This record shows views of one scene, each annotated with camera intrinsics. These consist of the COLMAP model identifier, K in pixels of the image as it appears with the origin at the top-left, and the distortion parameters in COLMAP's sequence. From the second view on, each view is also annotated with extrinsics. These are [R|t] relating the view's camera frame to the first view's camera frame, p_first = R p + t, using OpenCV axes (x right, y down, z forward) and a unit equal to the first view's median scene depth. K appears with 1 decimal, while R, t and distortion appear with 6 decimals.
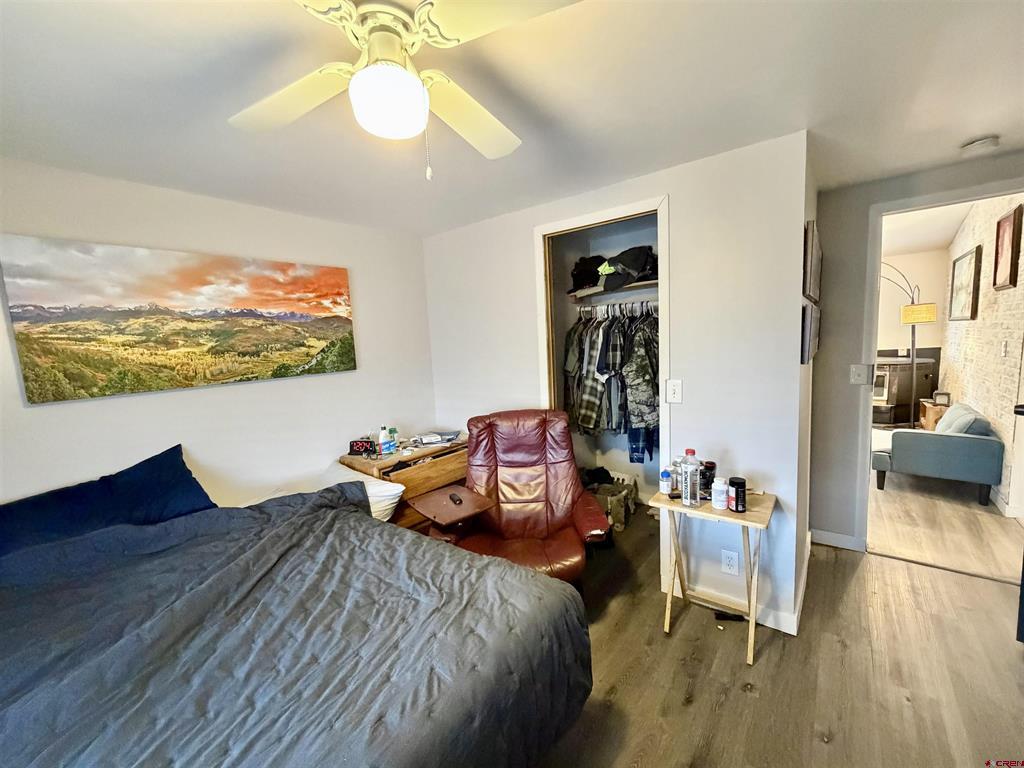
lens RADIAL K [[409.0, 0, 514.1], [0, 409.0, 385.3], [0, 0, 1]] dist [-0.000040, 0.000112]
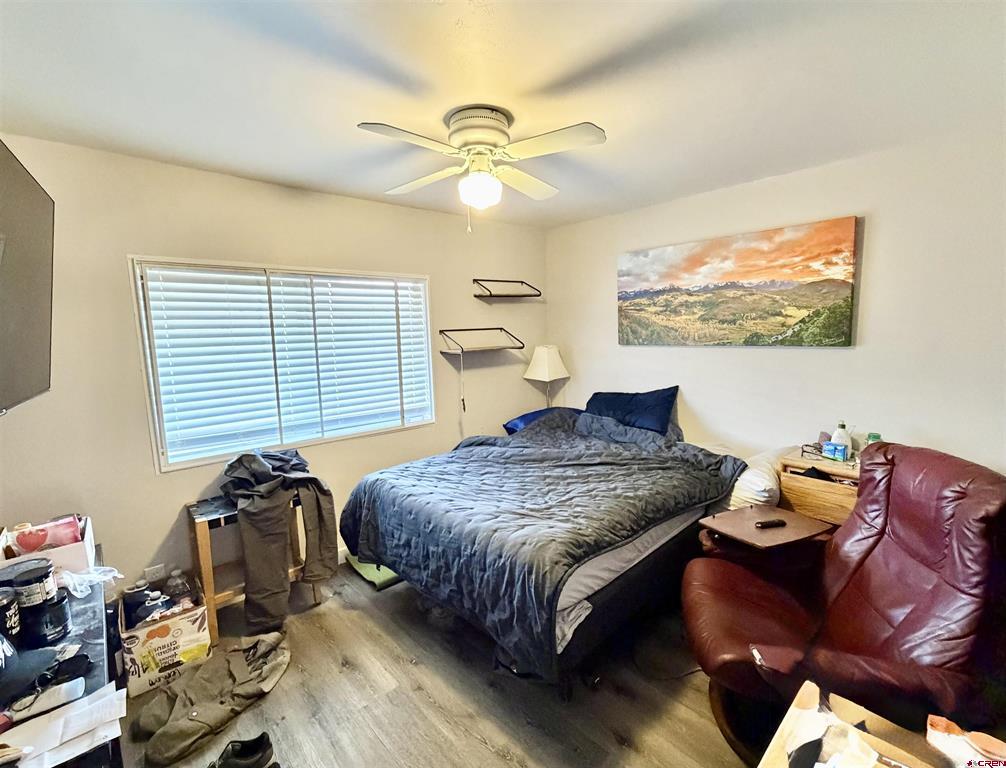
lens RADIAL K [[447.5, 0, 504.7], [0, 447.5, 384.2], [0, 0, 1]] dist [0.000903, 0.000018]
pose [[-0.162435, 0.177980, -0.970535, 0.712265], [-0.082296, 0.977727, 0.193072, -0.099806], [0.983281, 0.111233, -0.144170, 0.612981]]
